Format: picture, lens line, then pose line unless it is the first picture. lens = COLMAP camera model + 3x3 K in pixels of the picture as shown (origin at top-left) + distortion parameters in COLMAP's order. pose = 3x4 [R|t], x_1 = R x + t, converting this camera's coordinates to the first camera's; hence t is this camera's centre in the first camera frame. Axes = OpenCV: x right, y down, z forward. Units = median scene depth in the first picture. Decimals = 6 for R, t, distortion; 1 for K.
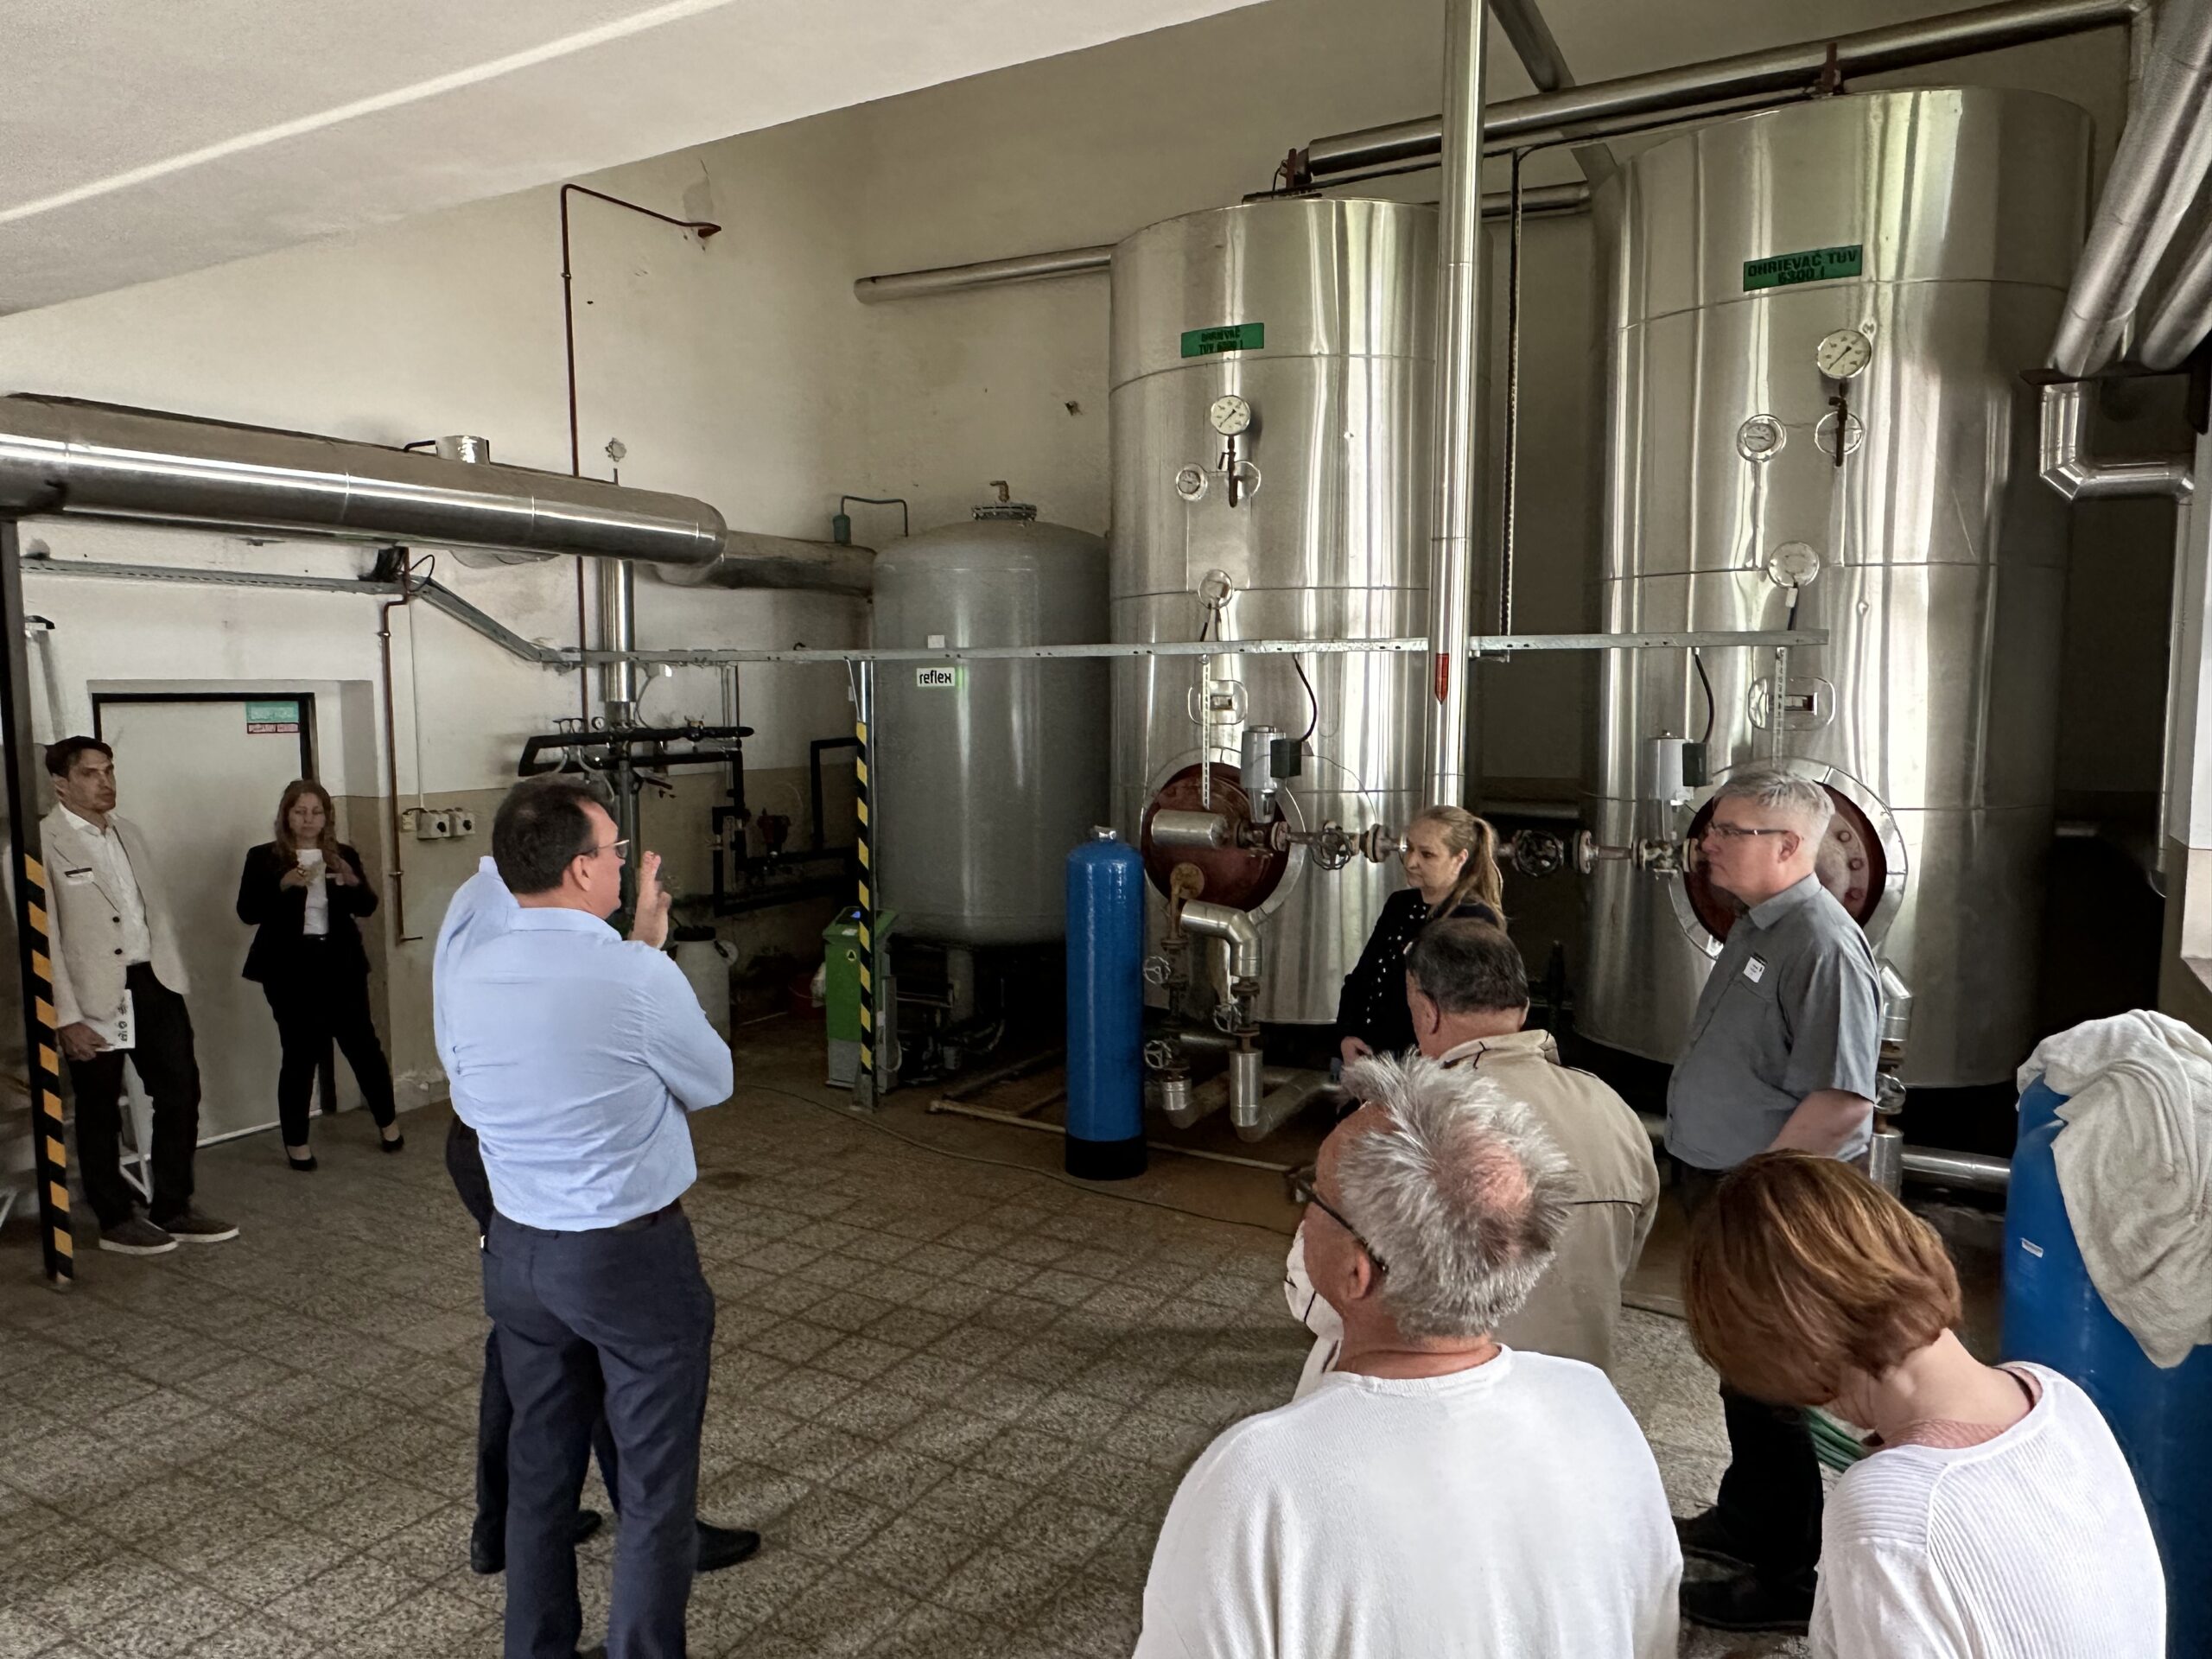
lens RADIAL K [[1500.6, 0, 1096.7], [0, 1500.6, 832.0], [0, 0, 1]] dist [-0.001914, -0.001337]
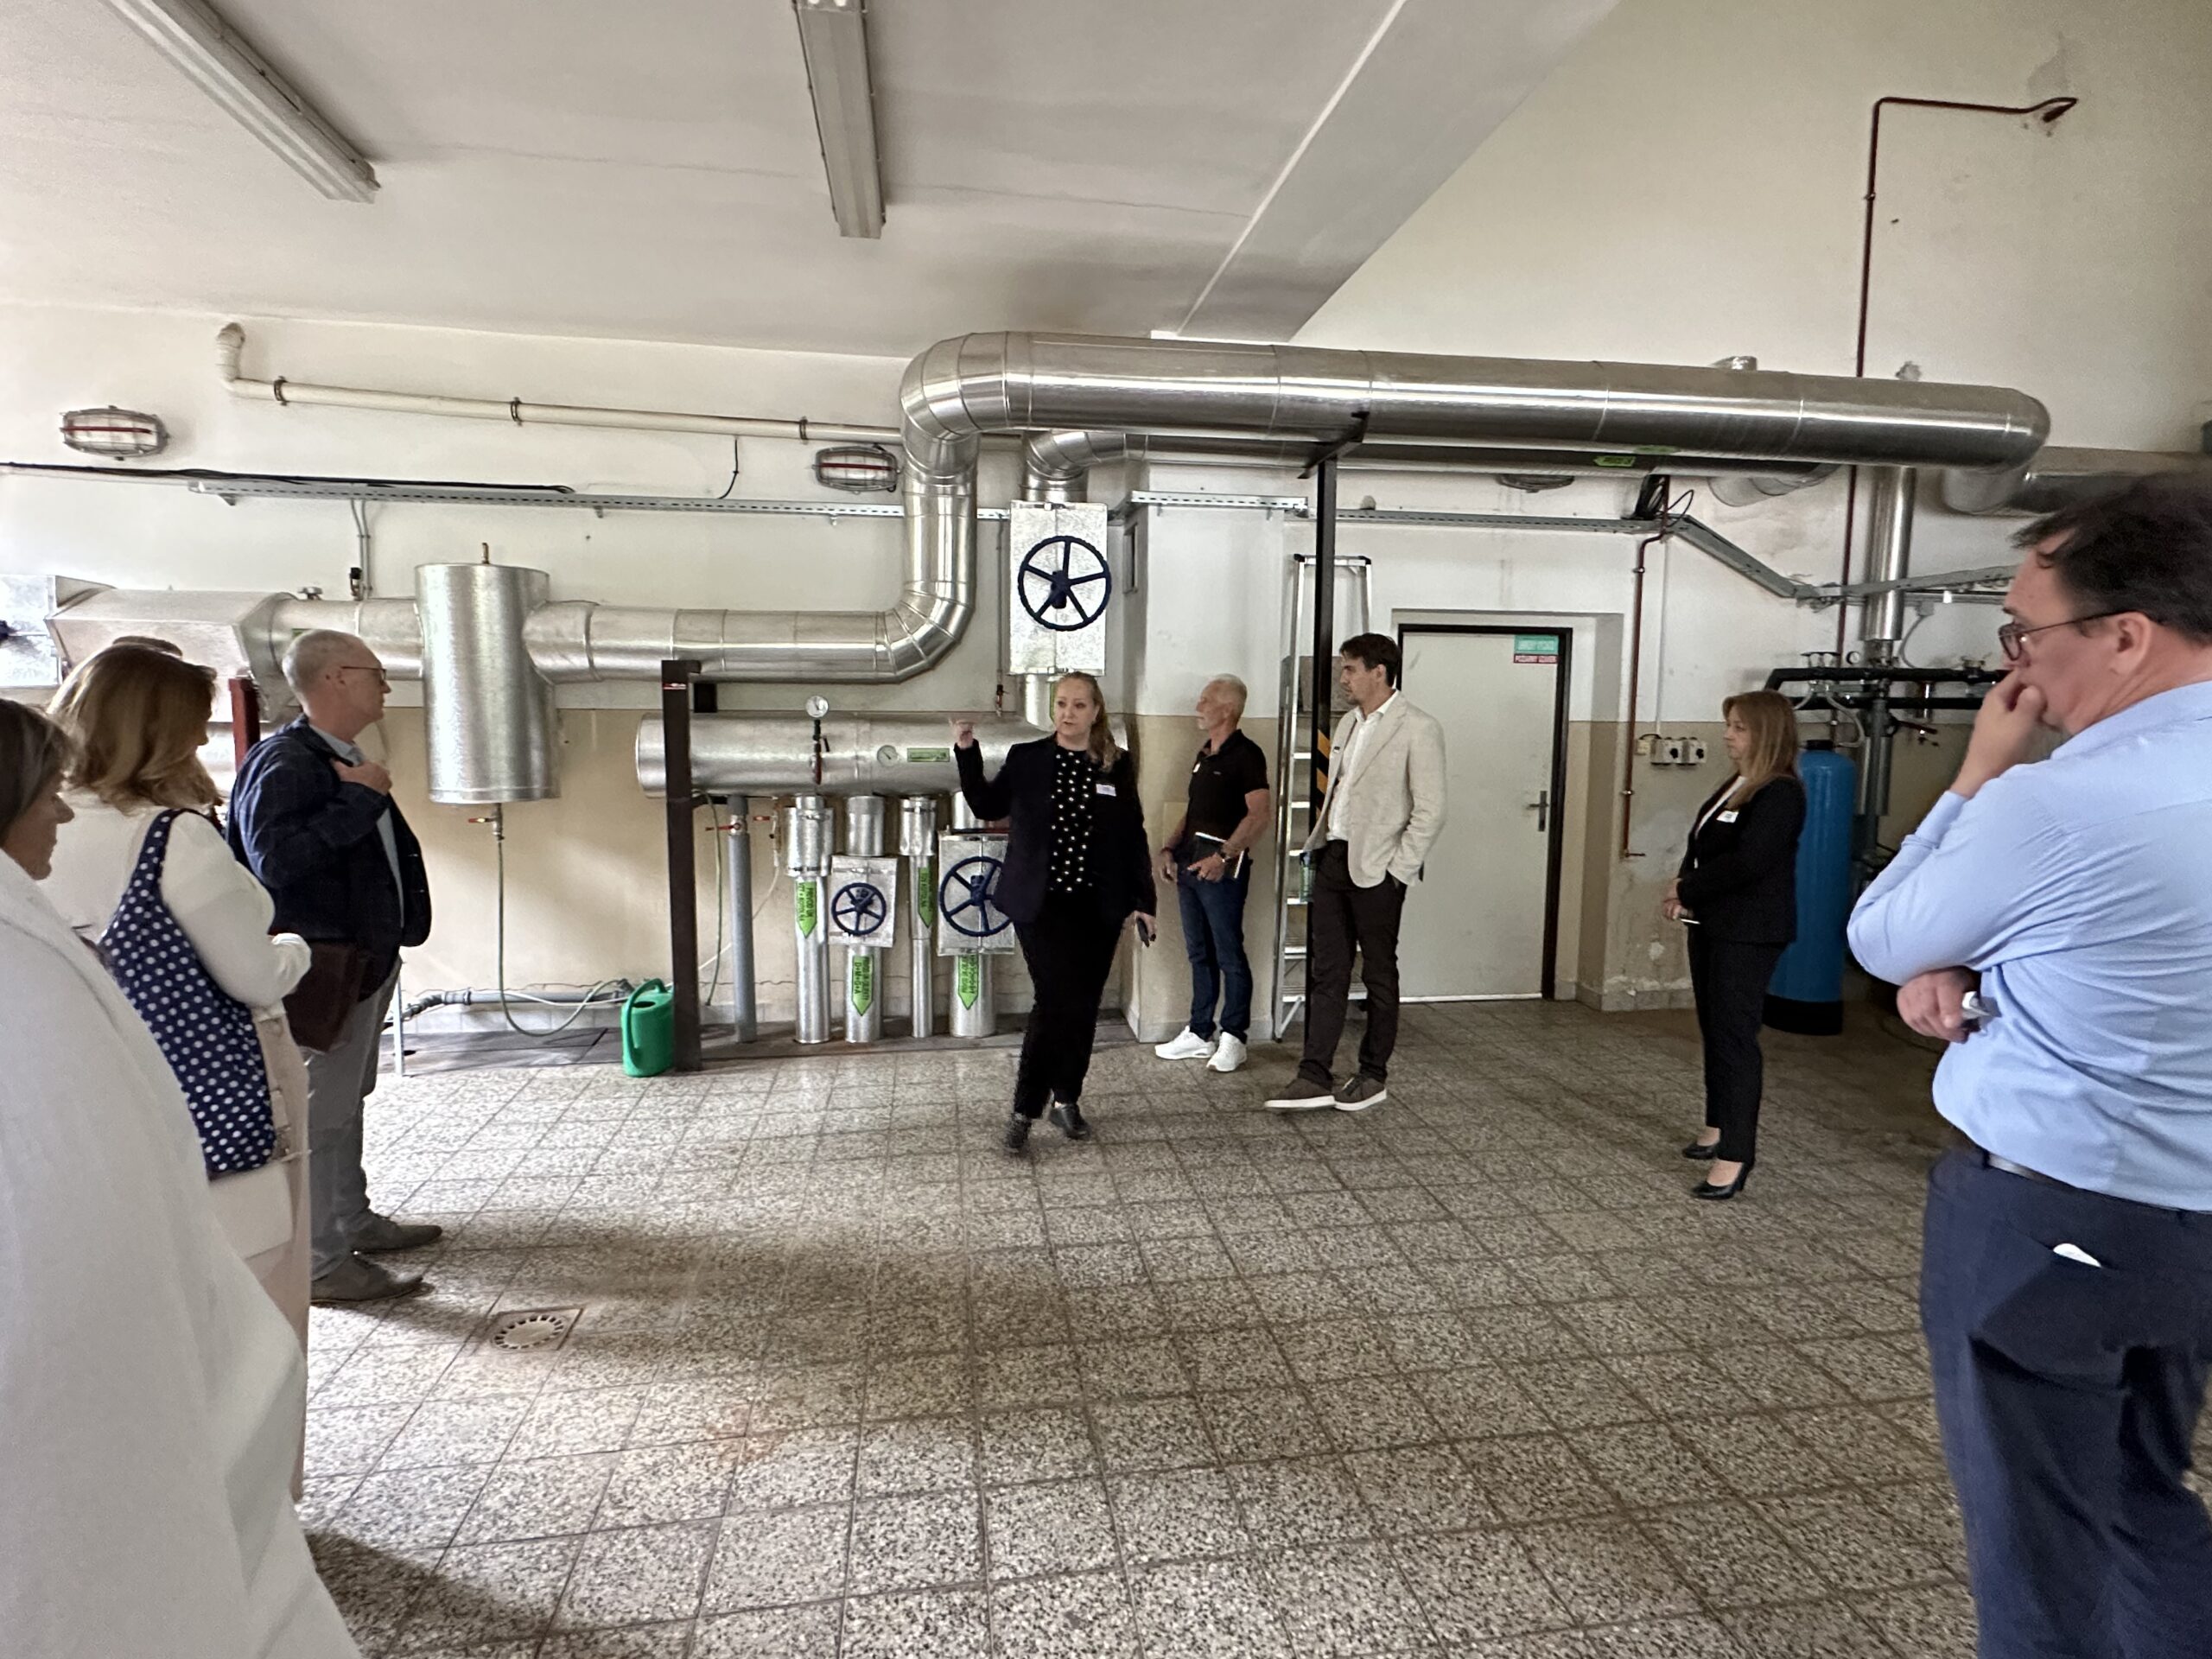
lens RADIAL K [[1133.3, 0, 1105.9], [0, 1133.3, 823.1], [0, 0, 1]] dist [-0.002775, -0.000315]
pose [[0.617156, 0.090088, -0.781666, -0.055495], [-0.087164, 0.995137, 0.045871, 0.044055], [0.781998, 0.039823, 0.622008, 0.191755]]
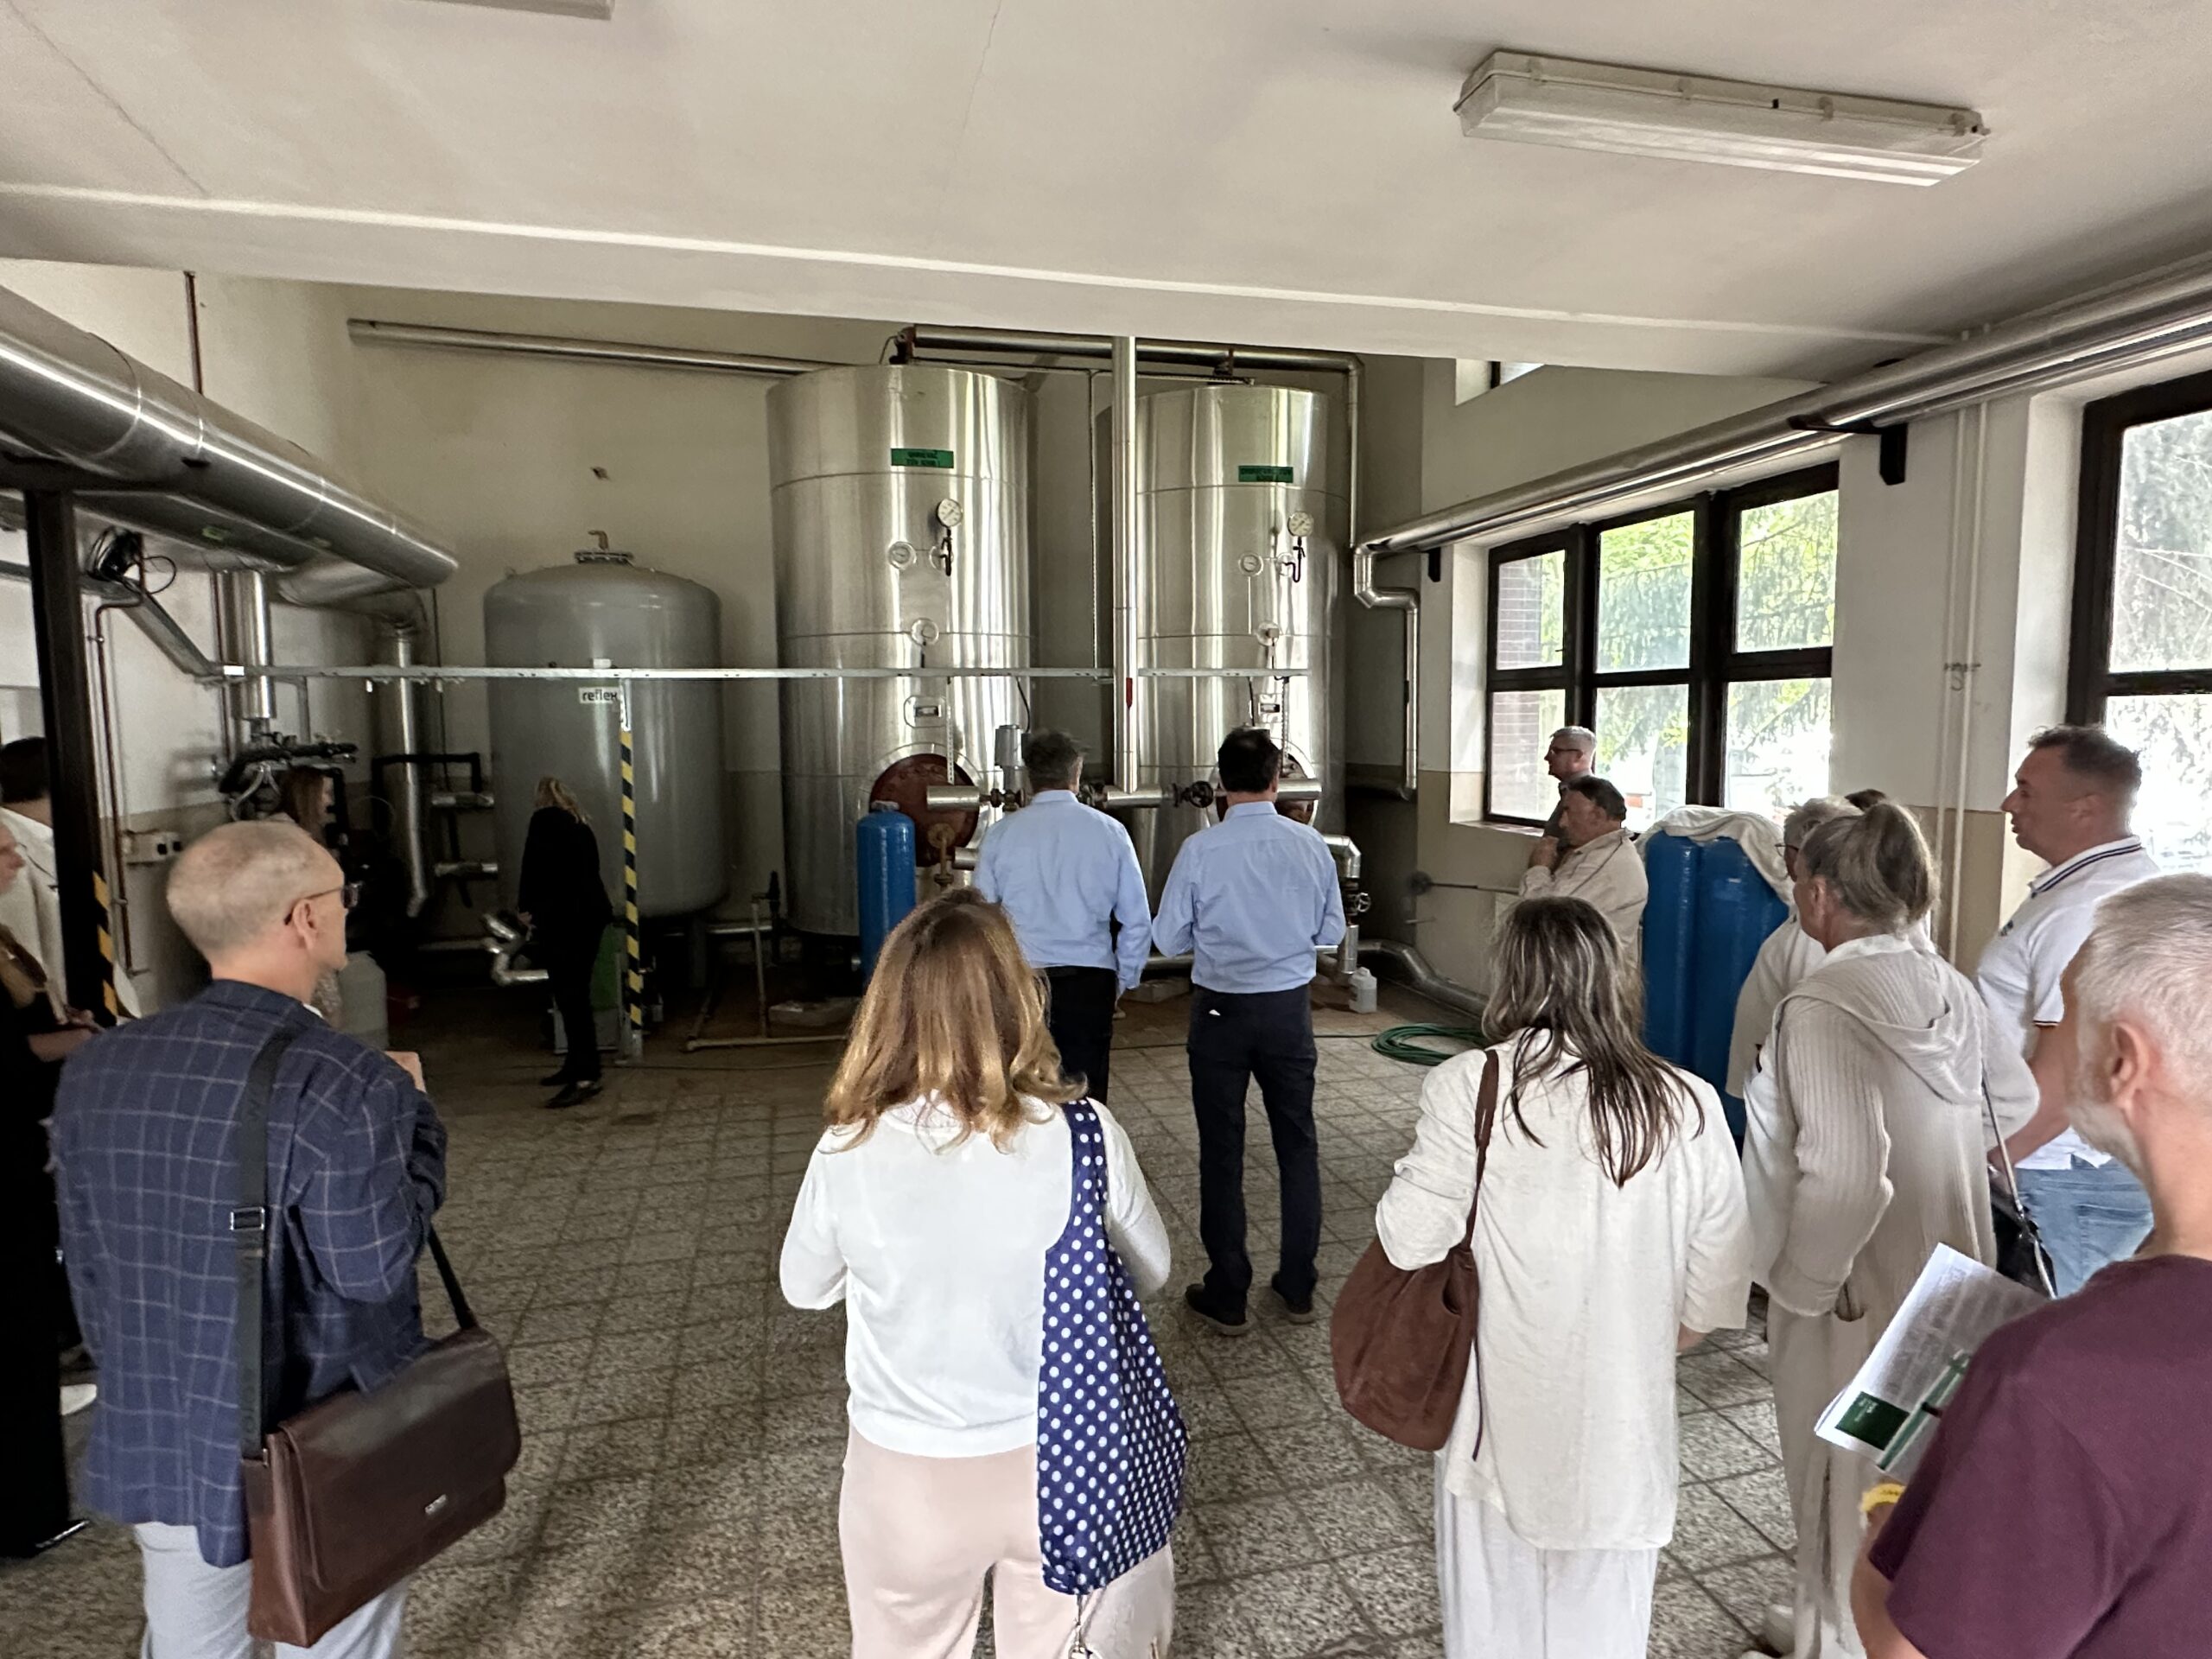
lens RADIAL K [[1225.6, 0, 1103.2], [0, 1225.6, 821.7], [0, 0, 1]] dist [-0.003714, -0.000624]
pose [[0.715993, -0.063486, 0.695214, -0.544284], [0.075296, 0.997070, 0.013505, 0.013591], [-0.694035, 0.042677, 0.718676, 0.048279]]
